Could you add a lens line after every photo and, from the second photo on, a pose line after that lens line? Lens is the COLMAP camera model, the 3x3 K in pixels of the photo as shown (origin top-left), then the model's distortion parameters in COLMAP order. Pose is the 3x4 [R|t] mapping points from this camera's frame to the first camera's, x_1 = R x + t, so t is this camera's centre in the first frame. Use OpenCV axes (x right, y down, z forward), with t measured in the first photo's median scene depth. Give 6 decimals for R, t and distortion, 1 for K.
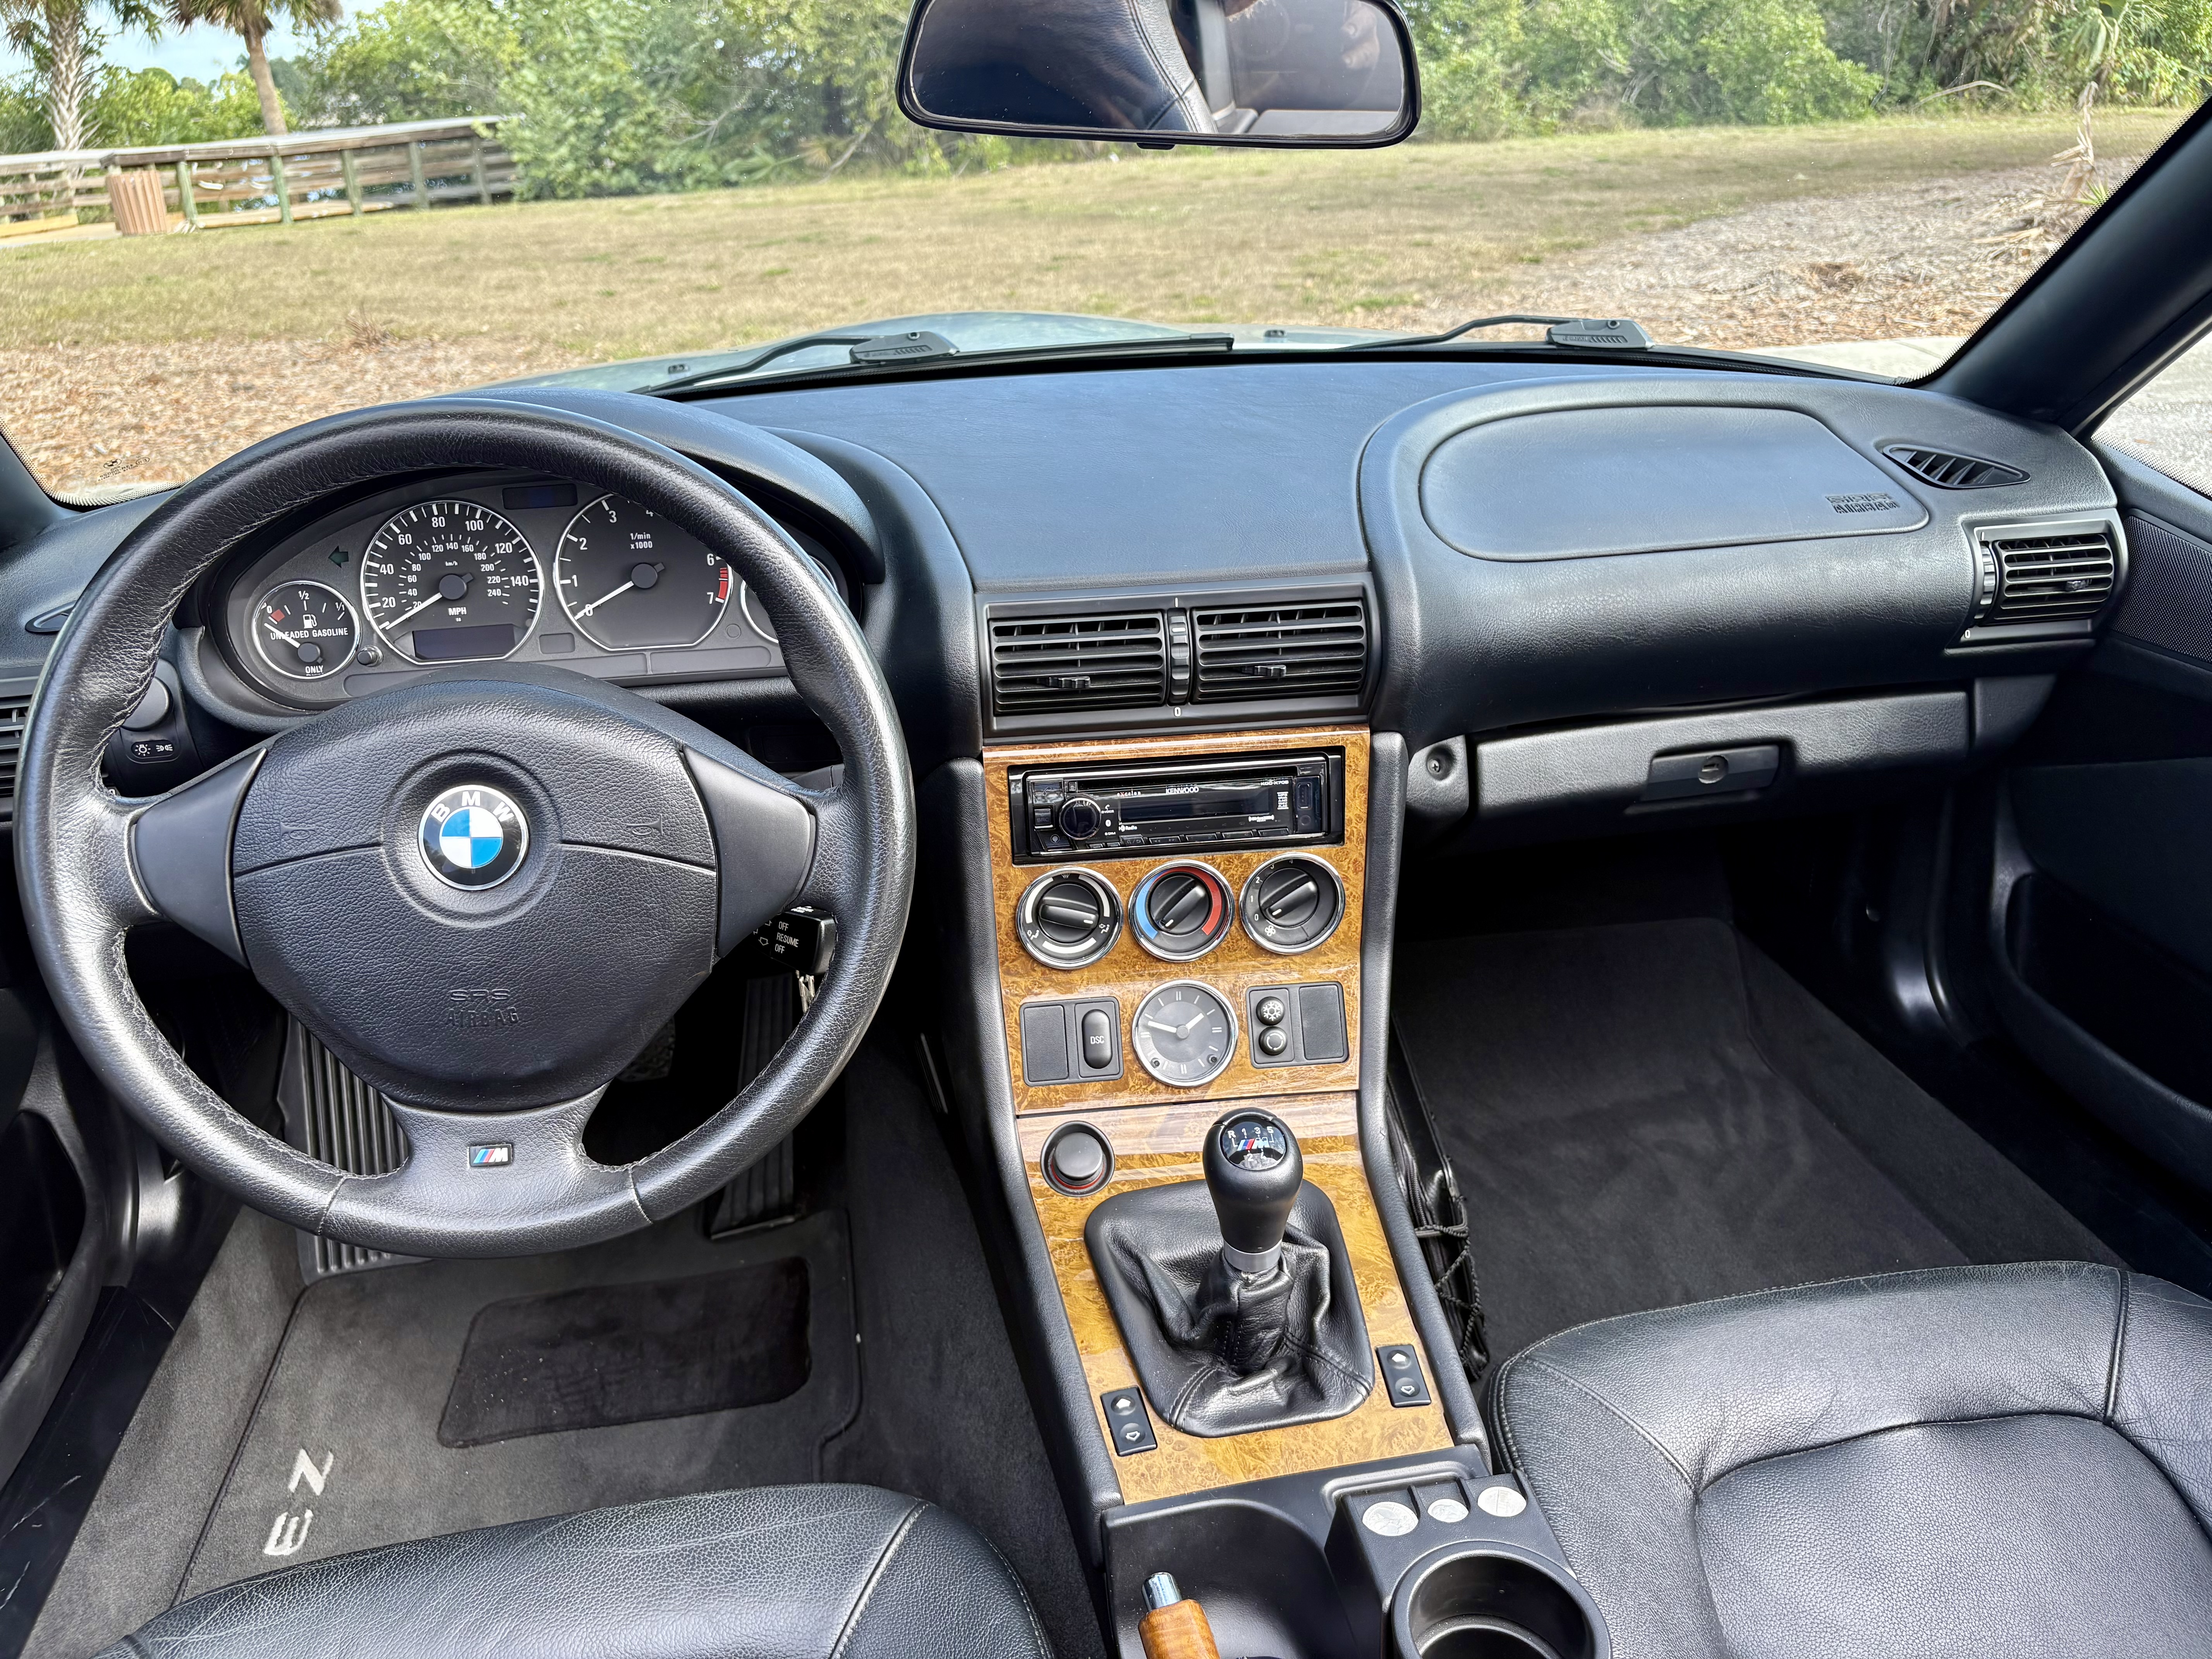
lens RADIAL K [[1652.4, 0, 1106.0], [0, 1652.4, 829.5], [0, 0, 1]] dist [0.014013, -0.024993]
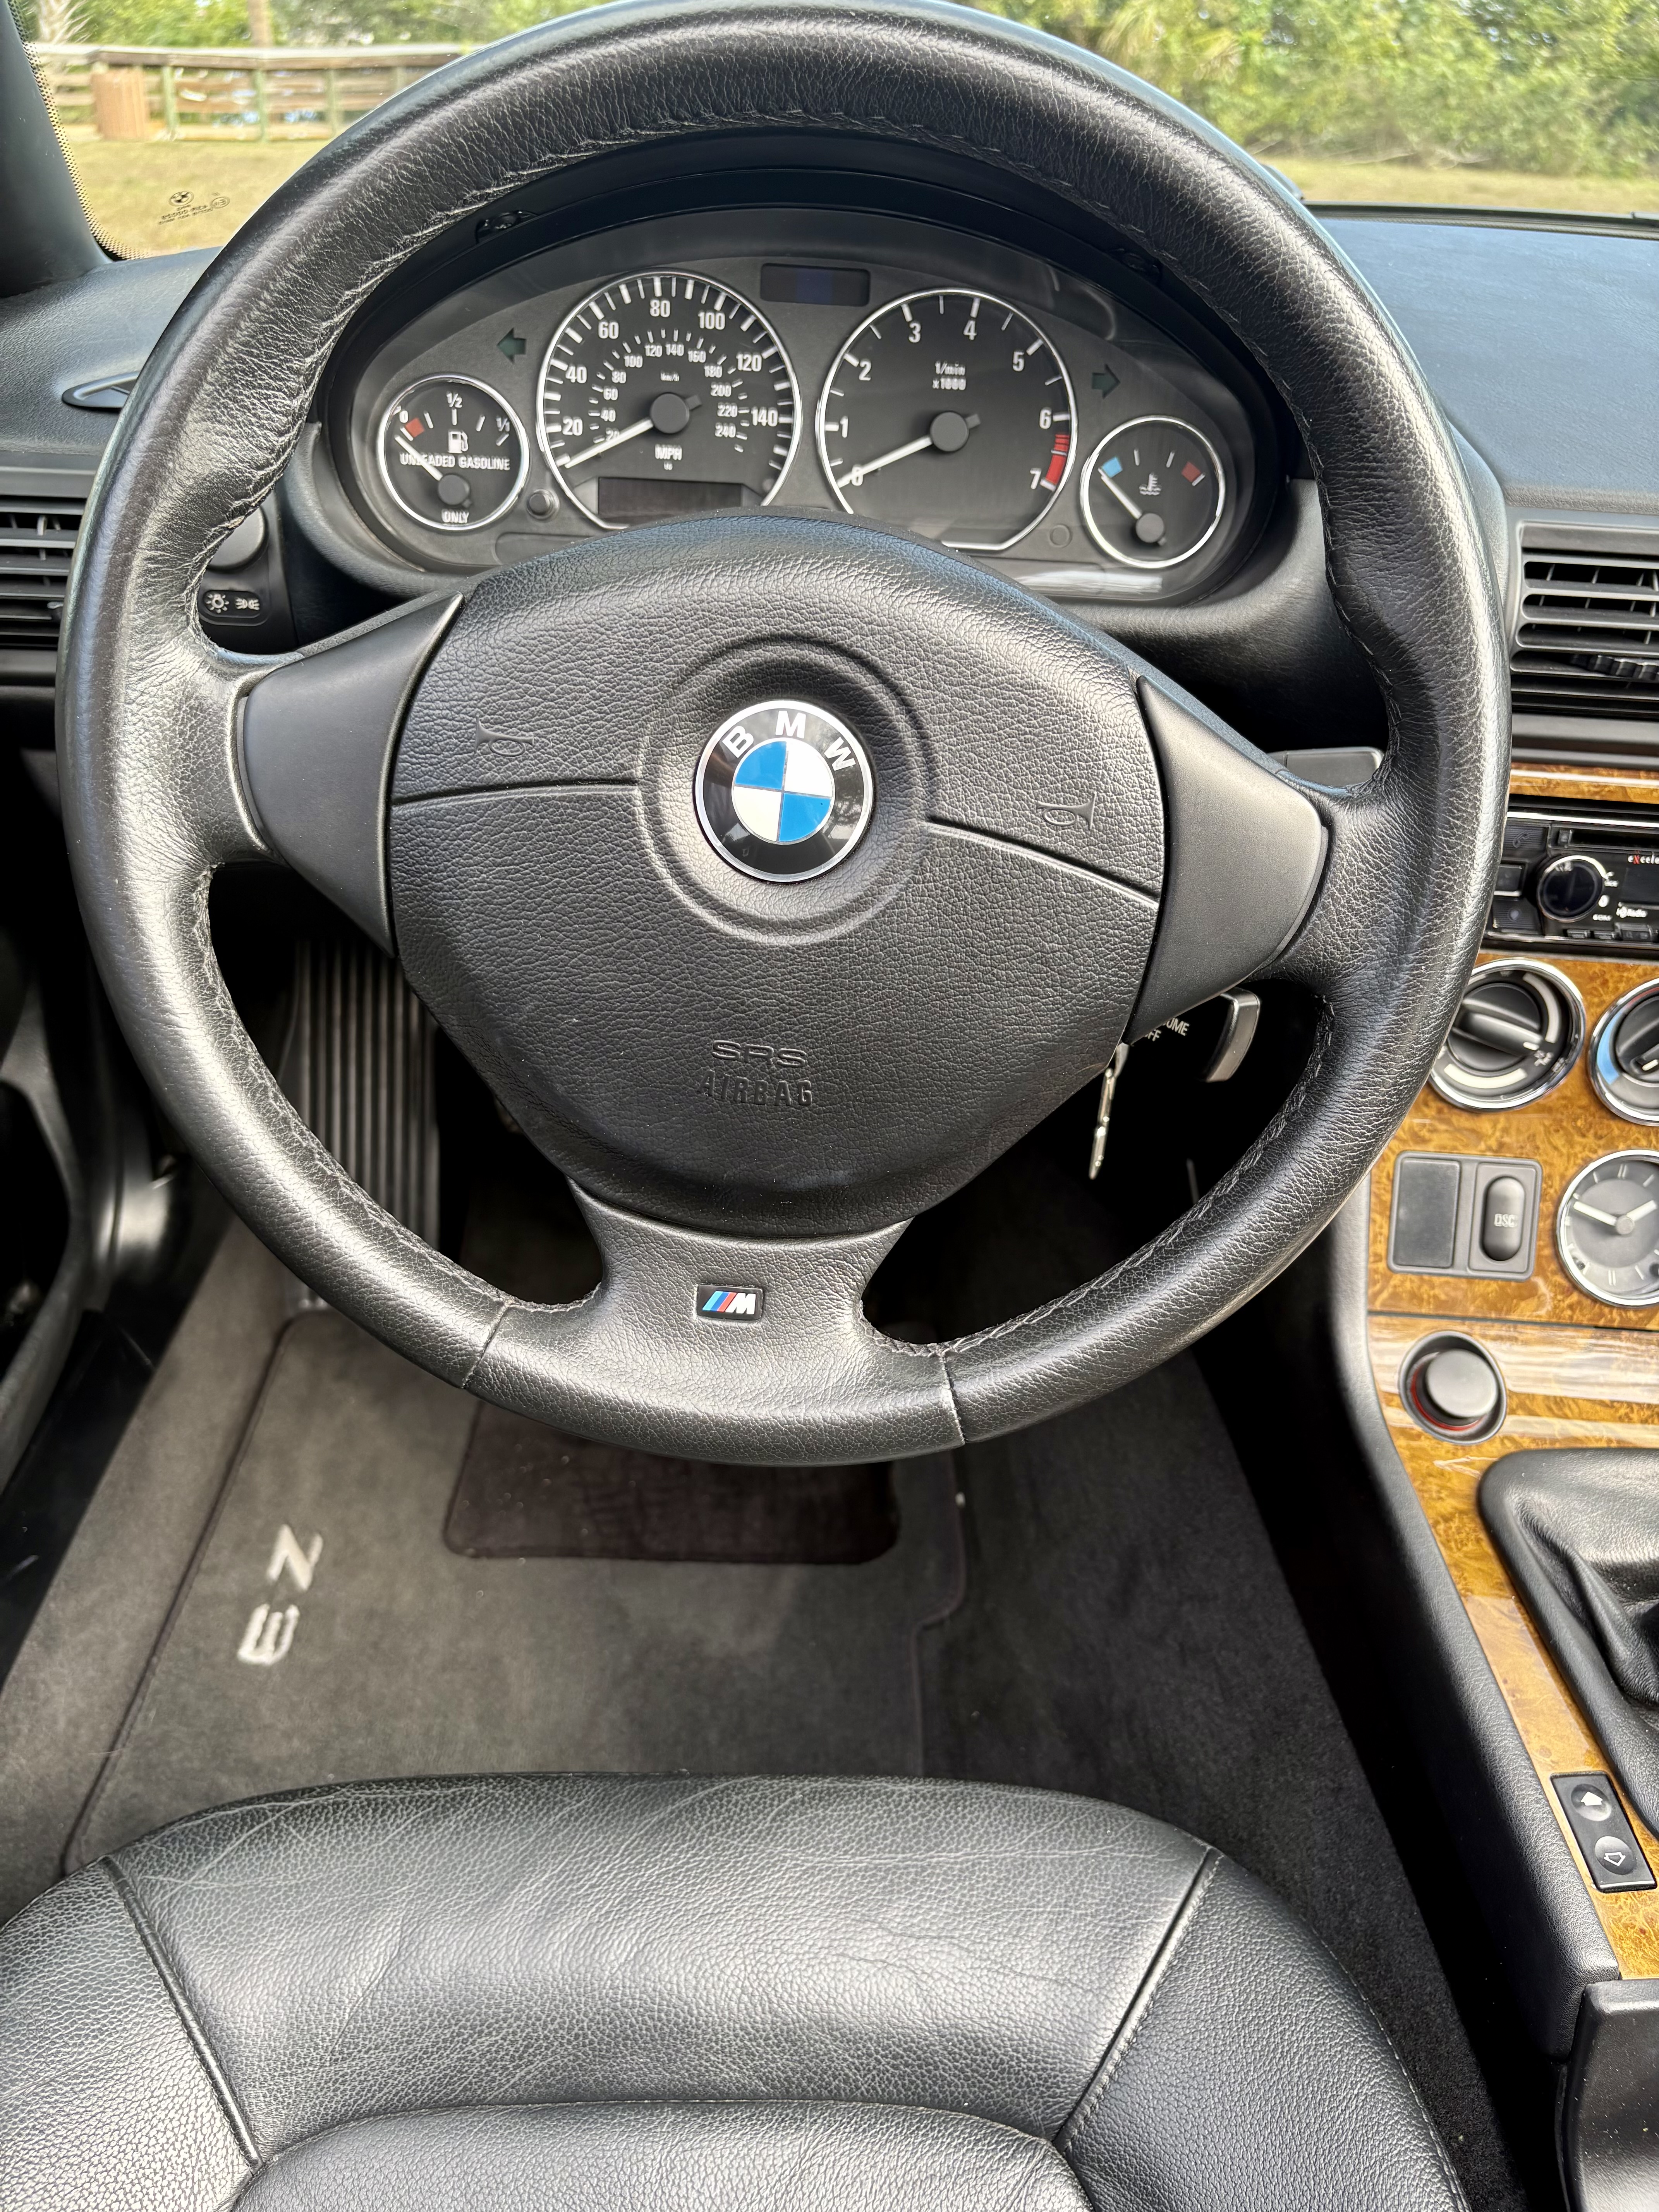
lens RADIAL K [[1673.0, 0, 829.5], [0, 1673.0, 1106.0], [0, 0, 1]] dist [0.006927, -0.027128]
pose [[0.985586, 0.145250, -0.086735, -0.231176], [-0.132161, 0.981113, 0.141244, 0.022384], [0.105612, -0.127745, 0.986168, 0.307762]]
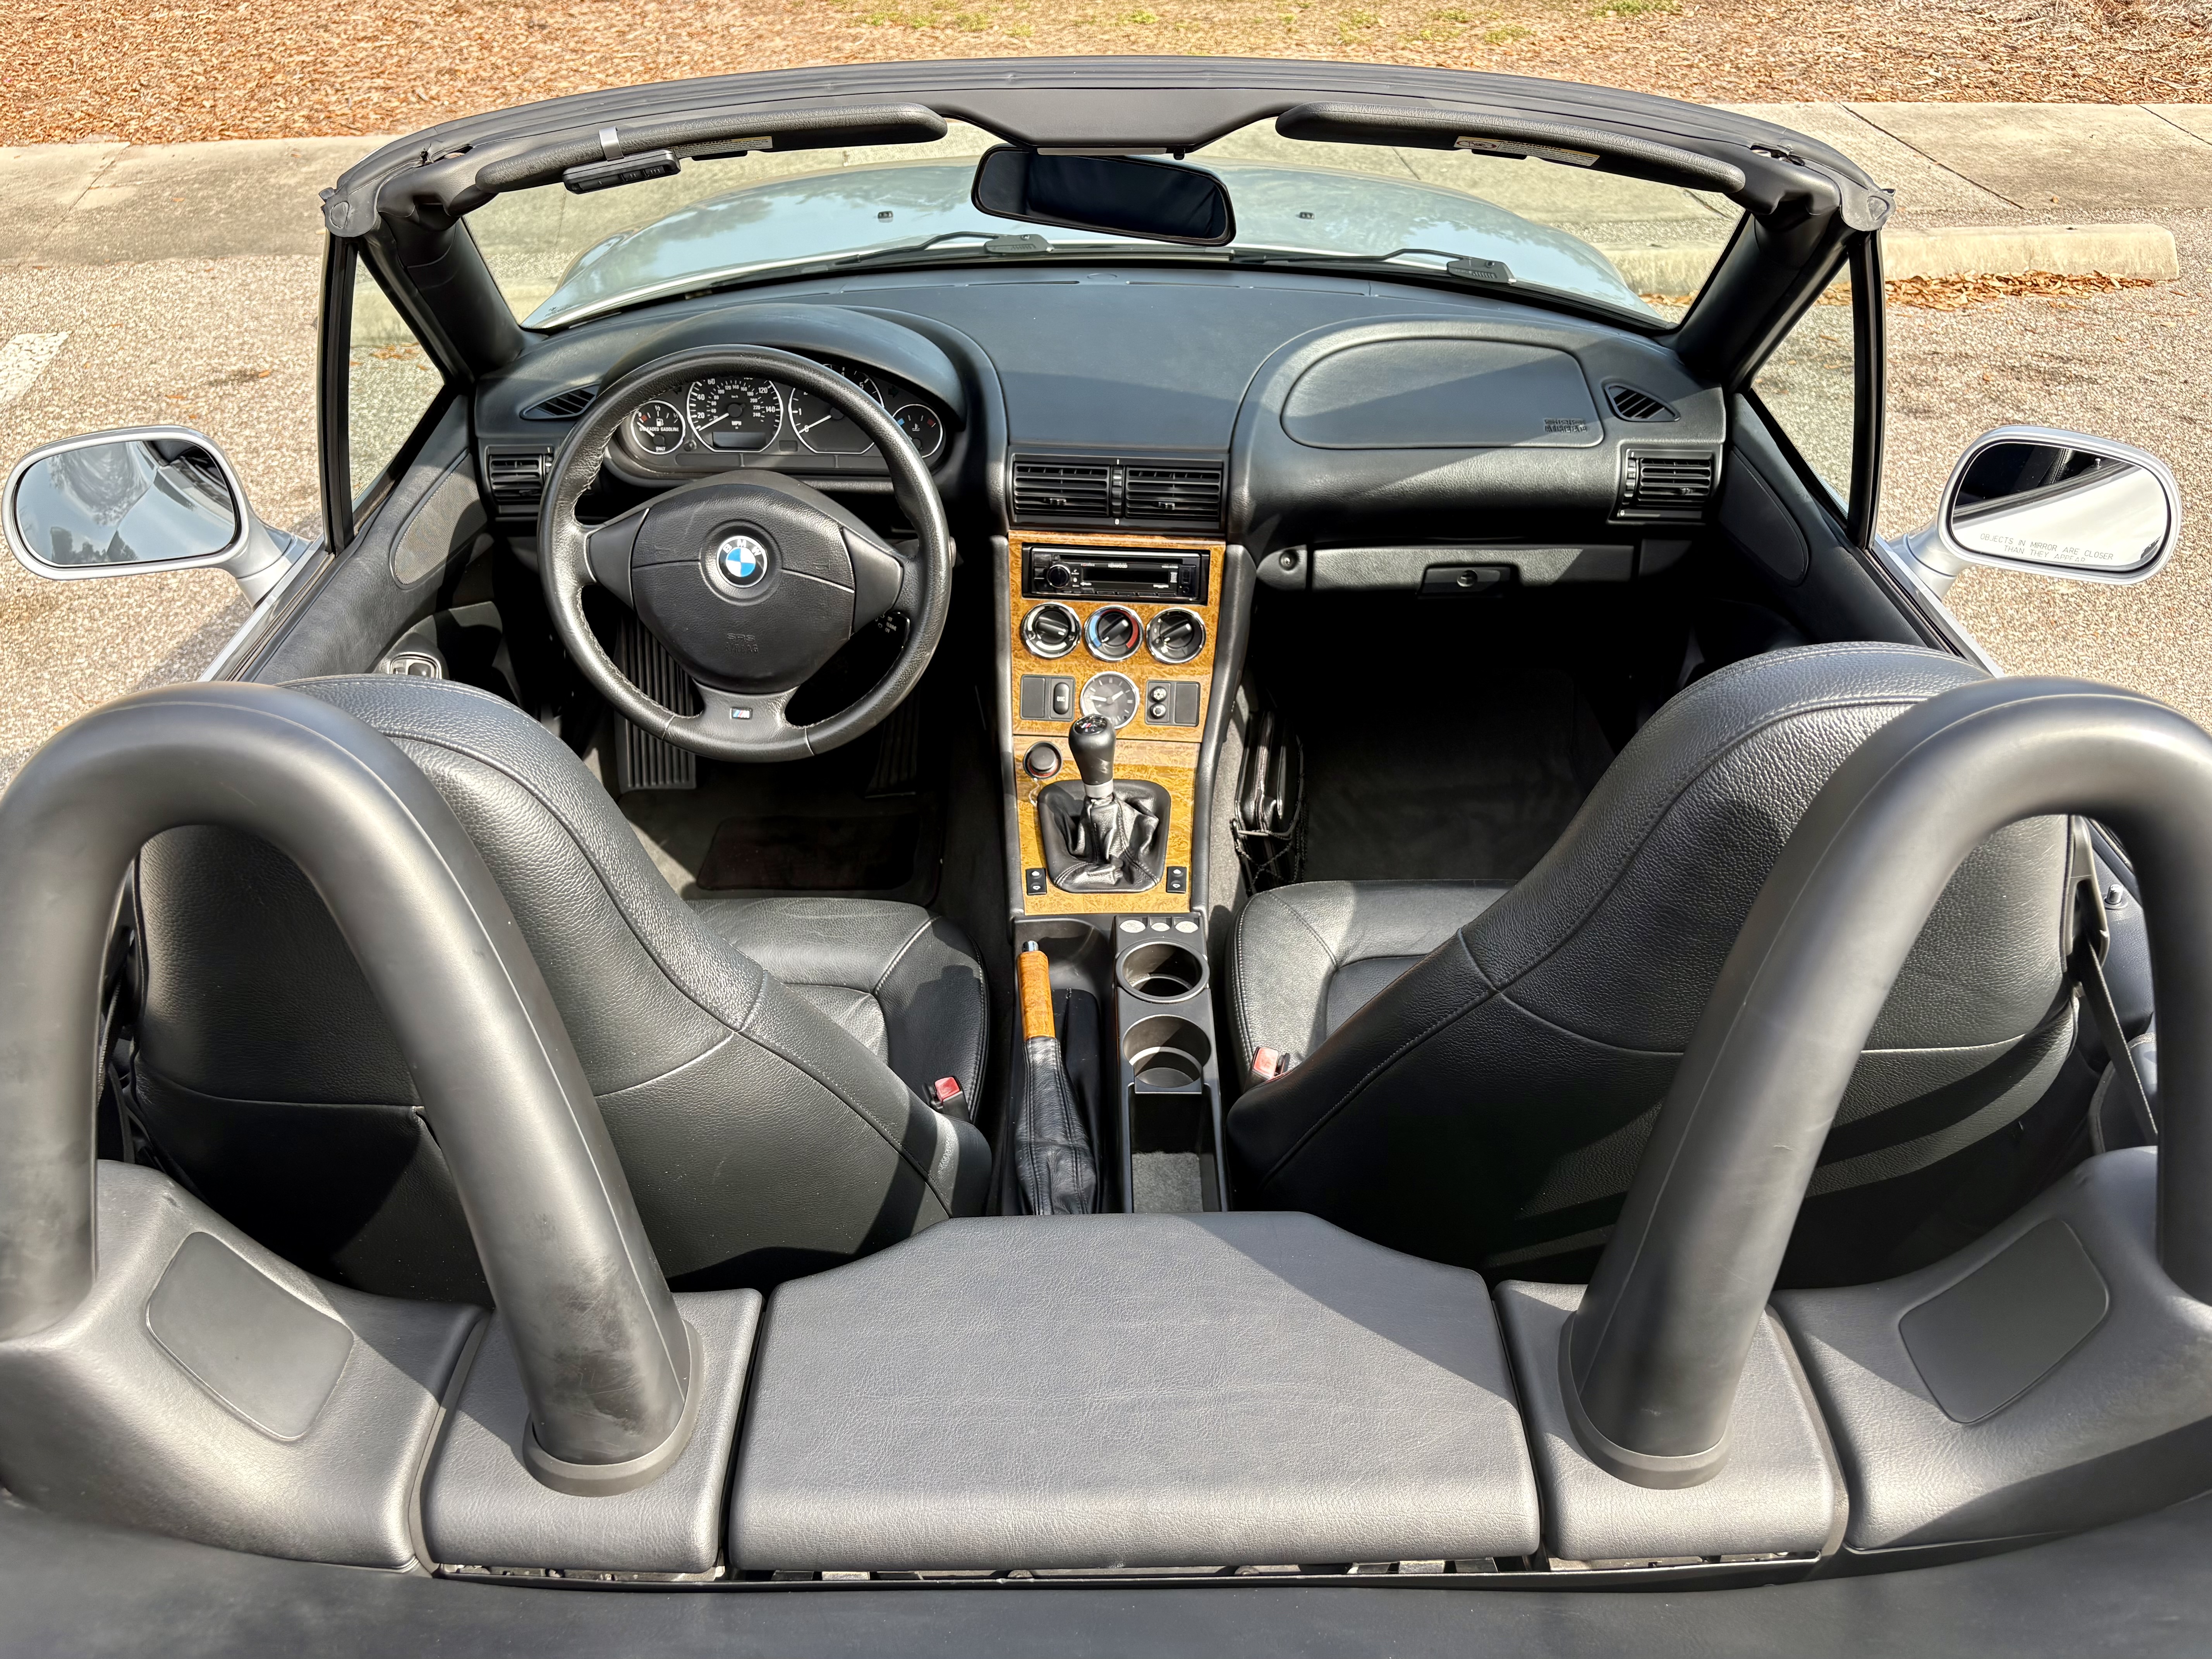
lens RADIAL K [[1624.3, 0, 1106.0], [0, 1624.3, 829.5], [0, 0, 1]] dist [0.096094, -0.207623]
pose [[0.985607, 0.124426, -0.114443, 0.273356], [-0.099834, 0.974708, 0.199945, -0.096955], [0.136427, -0.185642, 0.973101, -0.788761]]
